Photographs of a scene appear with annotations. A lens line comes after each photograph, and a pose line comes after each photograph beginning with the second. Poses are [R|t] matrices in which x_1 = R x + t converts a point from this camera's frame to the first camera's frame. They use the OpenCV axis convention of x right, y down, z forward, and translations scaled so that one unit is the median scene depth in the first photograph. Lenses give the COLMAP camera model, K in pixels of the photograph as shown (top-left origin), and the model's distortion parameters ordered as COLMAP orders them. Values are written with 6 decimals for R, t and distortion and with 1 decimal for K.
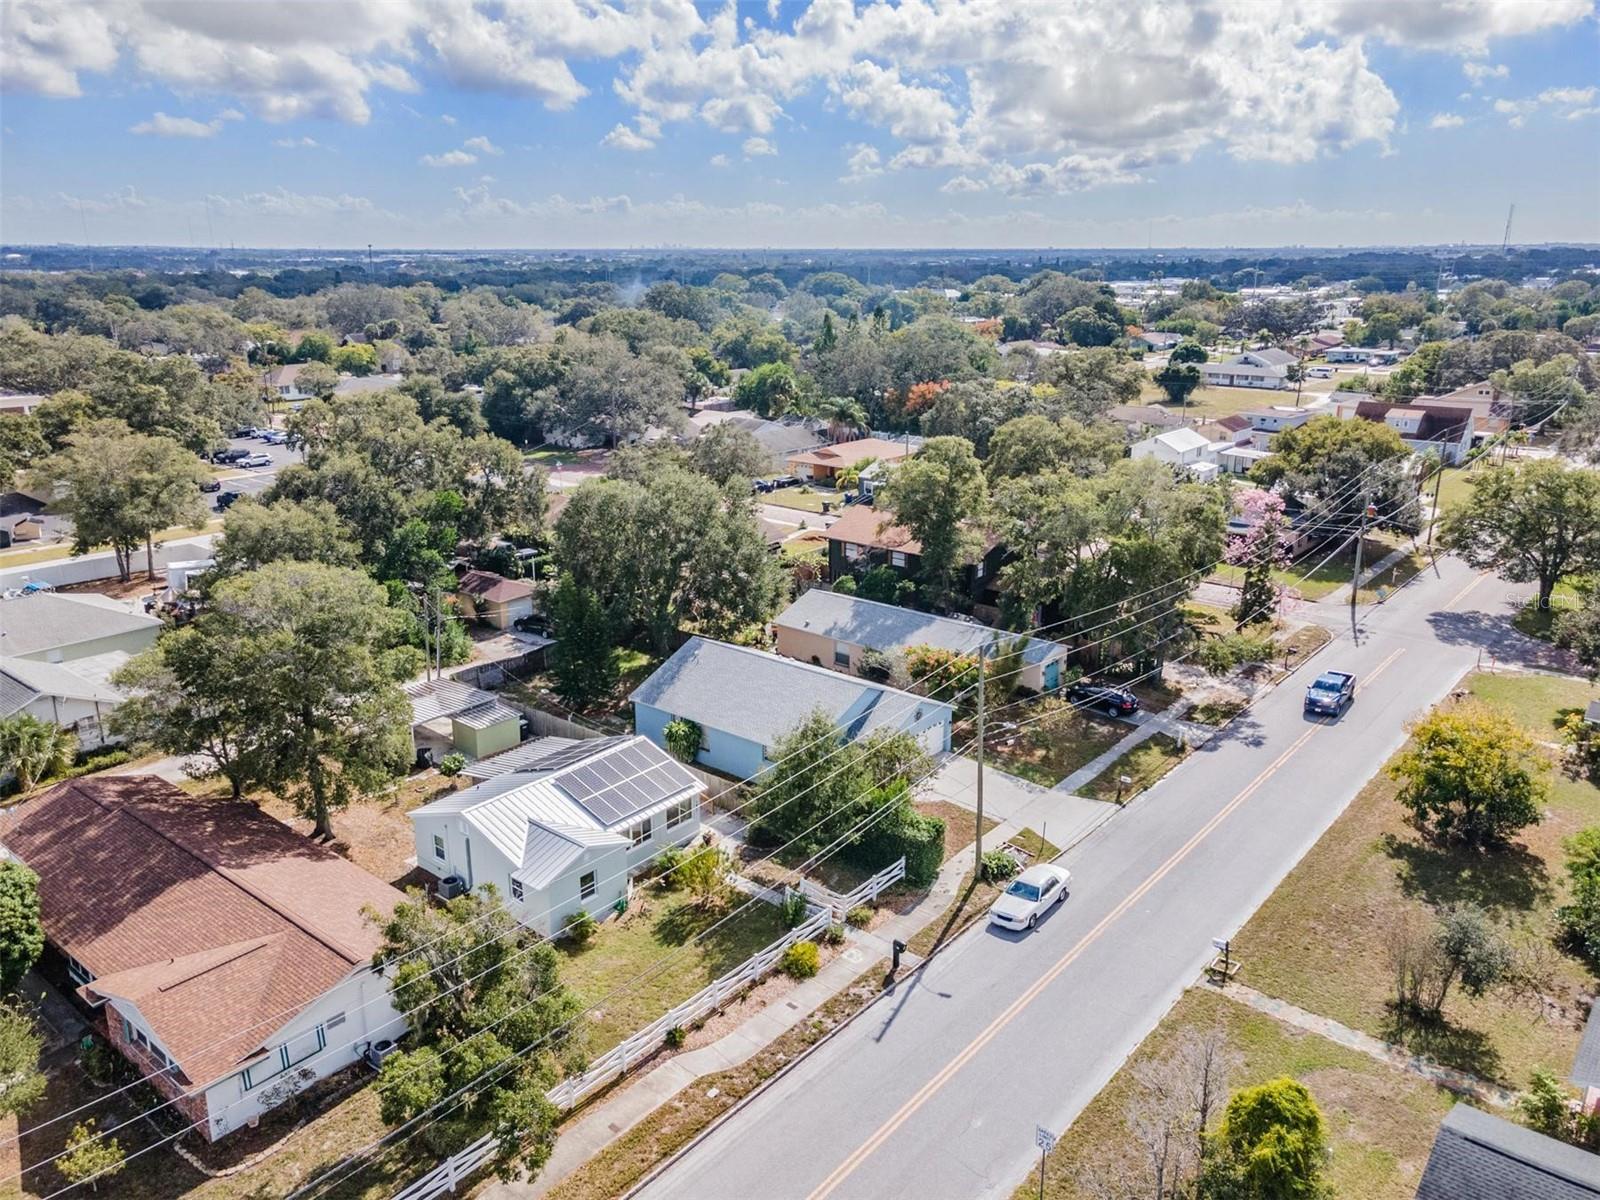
lens RADIAL K [[1188.1, 0, 800.0], [0, 1188.1, 600.0], [0, 0, 1]] dist [0.063229, -0.005707]
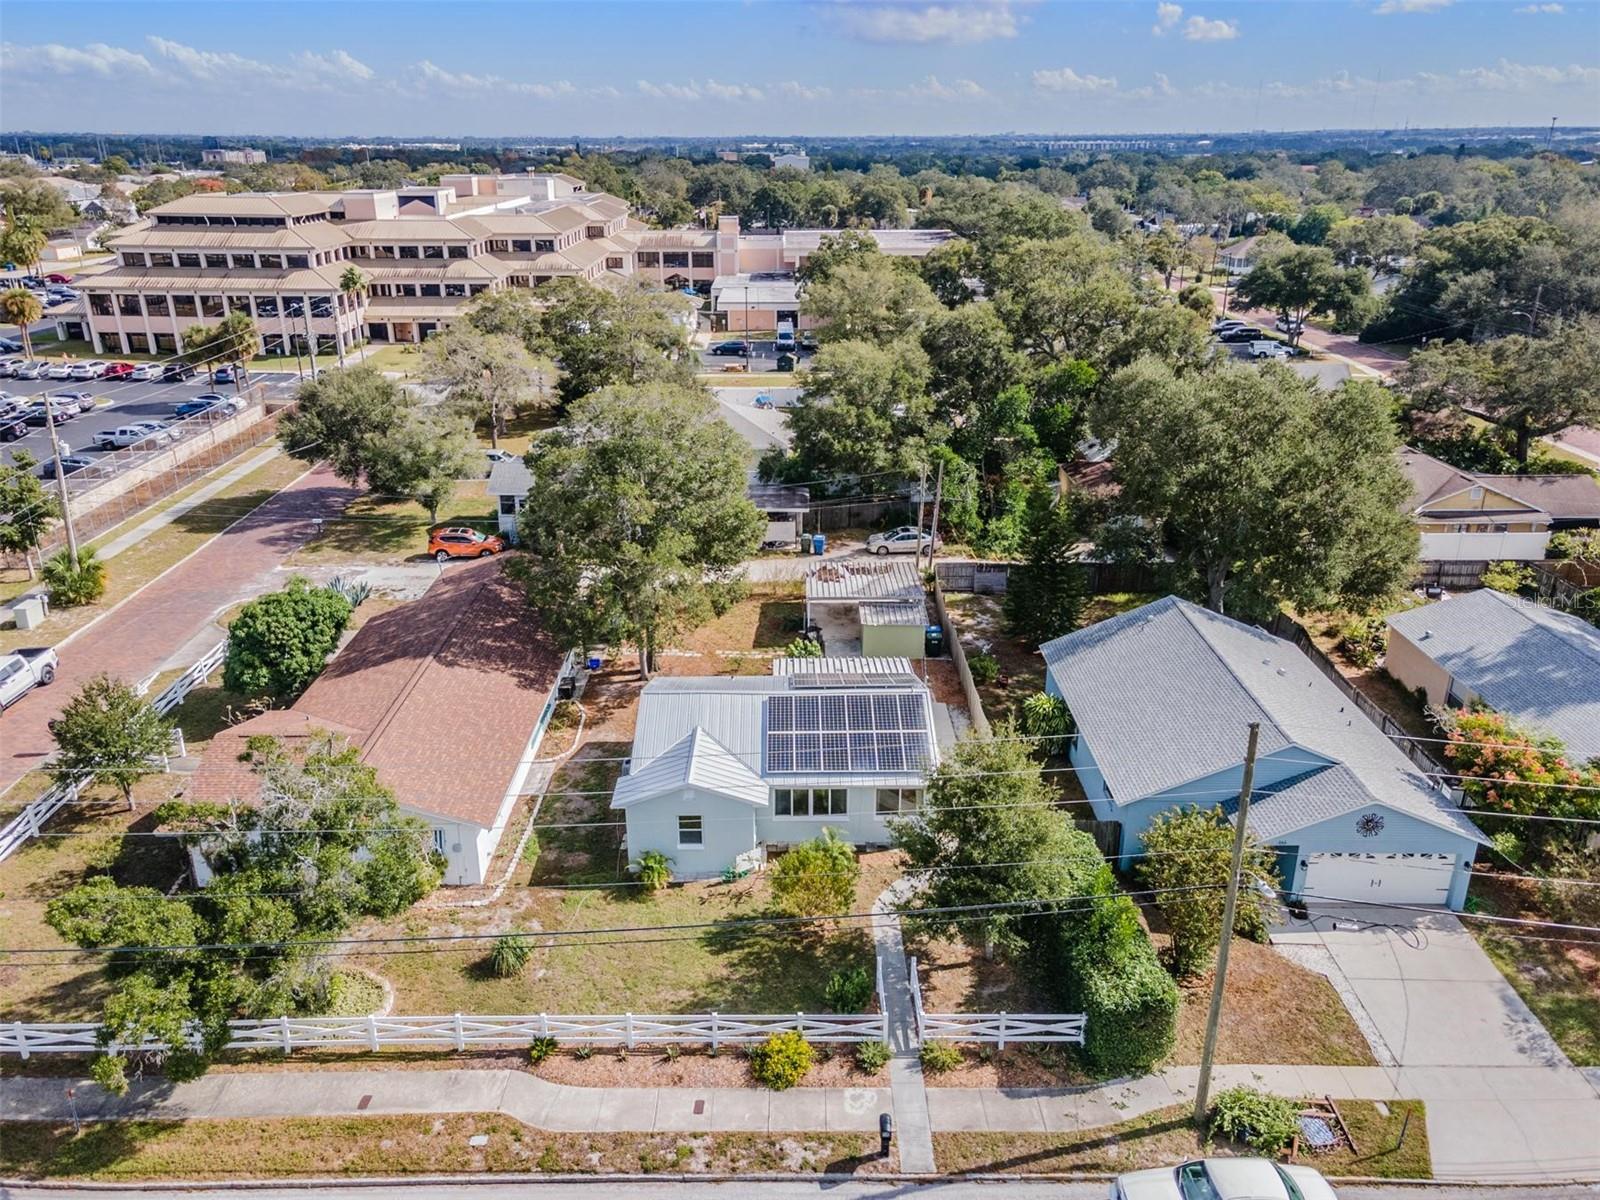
lens RADIAL K [[1188.1, 0, 800.0], [0, 1188.1, 600.0], [0, 0, 1]] dist [0.063229, -0.005707]
pose [[0.642407, 0.275909, -0.714973, 0.418083], [-0.214624, 0.960382, 0.177772, -0.069583], [0.735697, 0.039248, 0.676173, 0.537191]]
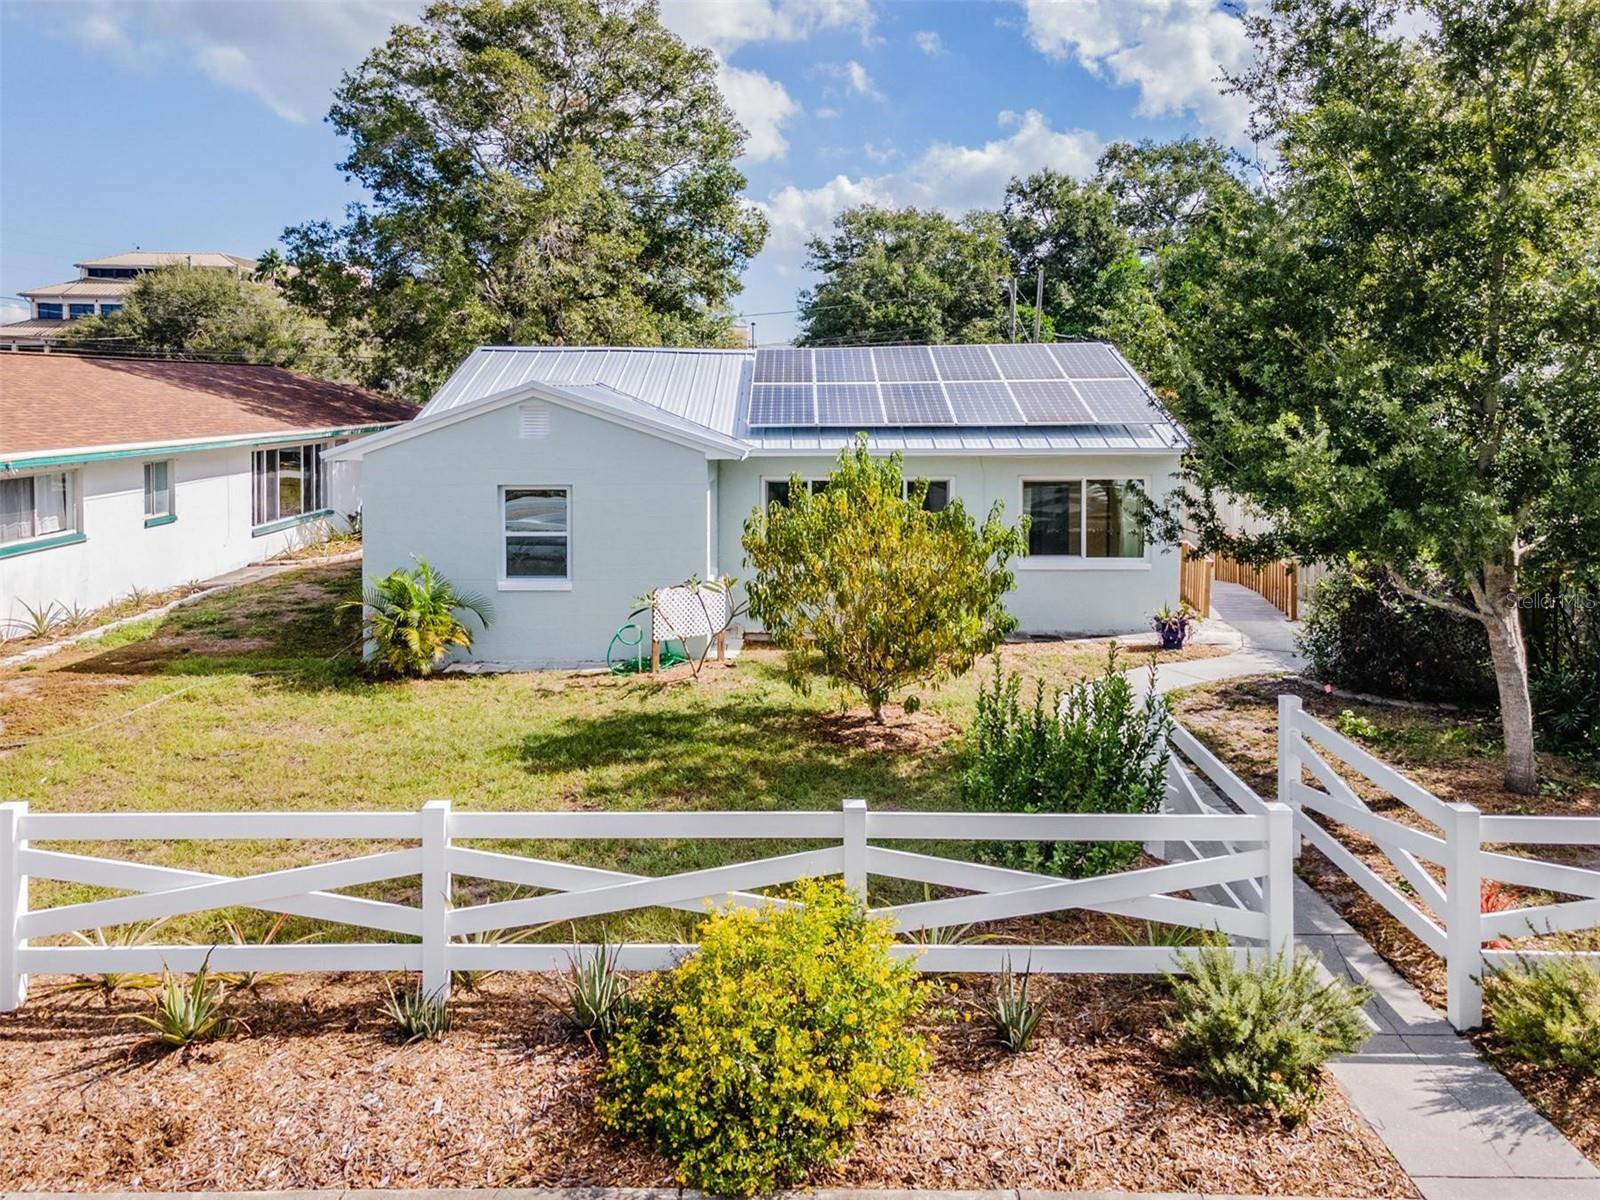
lens RADIAL K [[1188.1, 0, 800.0], [0, 1188.1, 600.0], [0, 0, 1]] dist [0.063229, -0.005707]
pose [[0.632703, 0.141850, -0.761292, 0.091207], [-0.218972, 0.975731, -0.000180, 0.255705], [0.742791, 0.166815, 0.648409, 0.911059]]
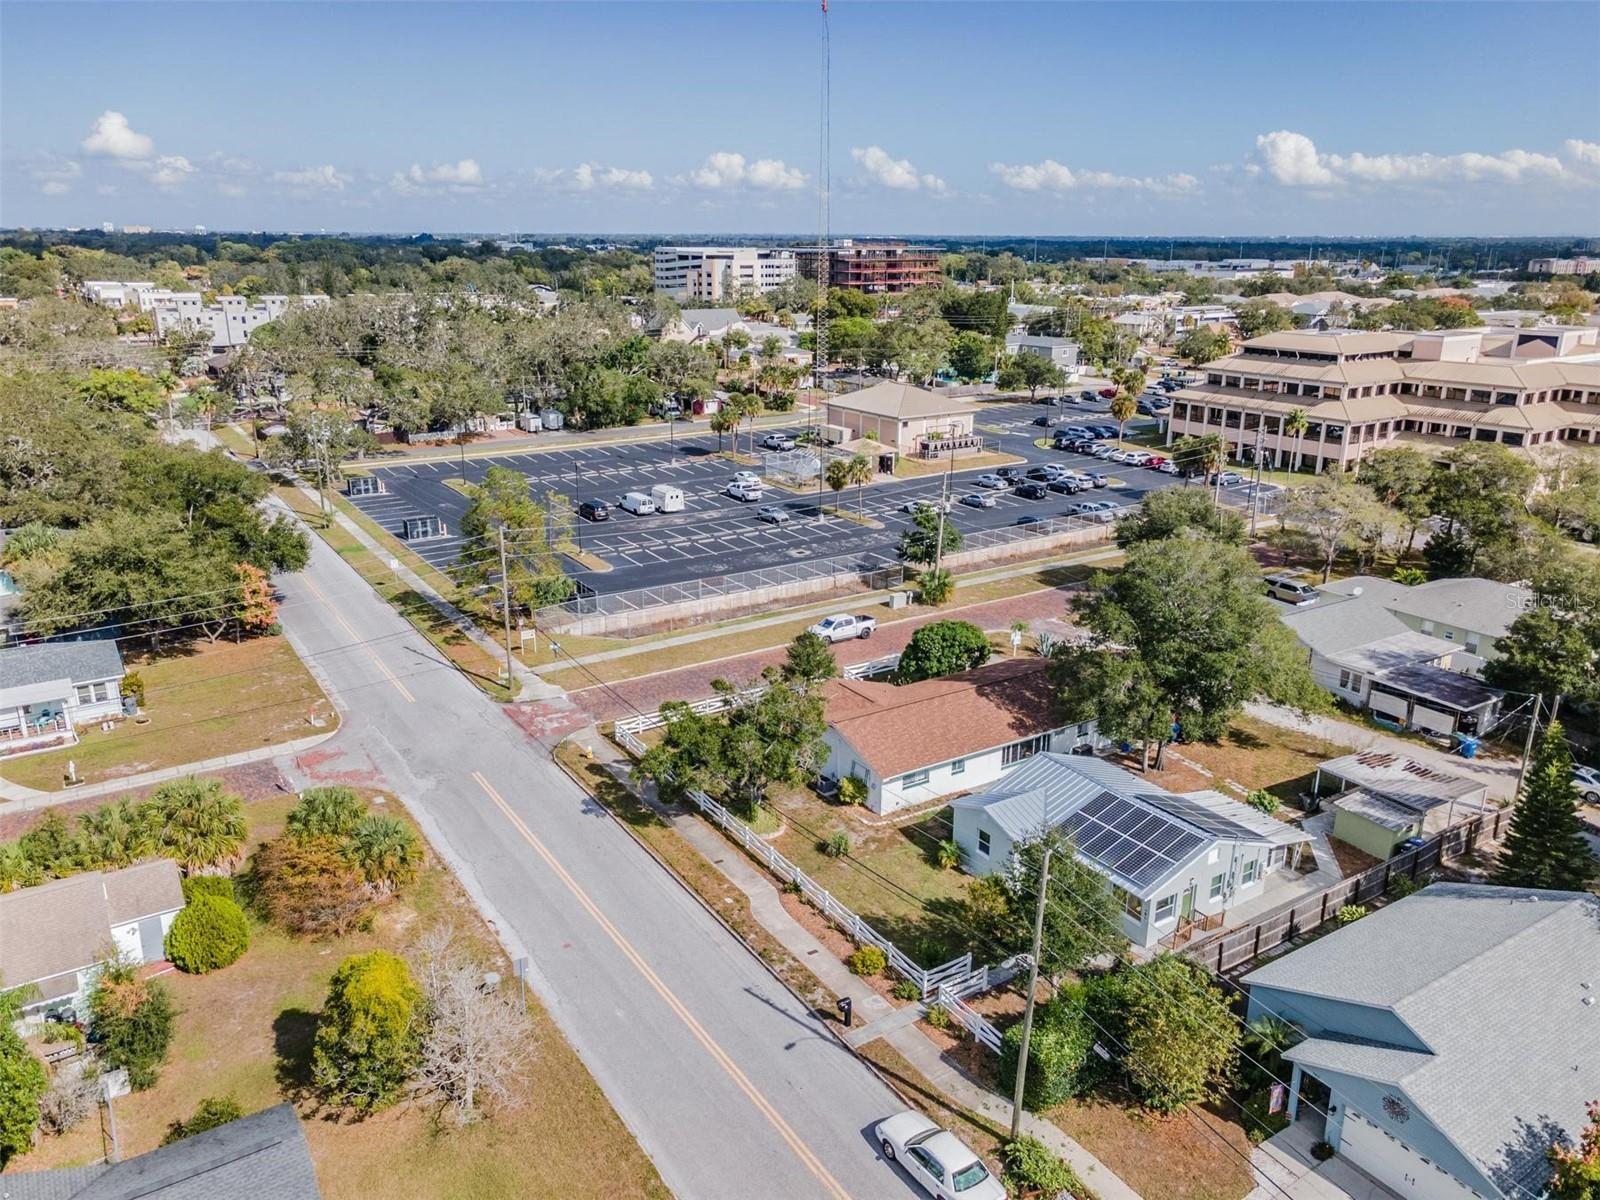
lens RADIAL K [[1188.1, 0, 800.0], [0, 1188.1, 600.0], [0, 0, 1]] dist [0.063229, -0.005707]
pose [[-0.295628, 0.282268, -0.912650, 0.883809], [-0.279493, 0.887992, 0.365176, -0.345728], [0.913503, 0.363035, -0.183623, 1.019694]]
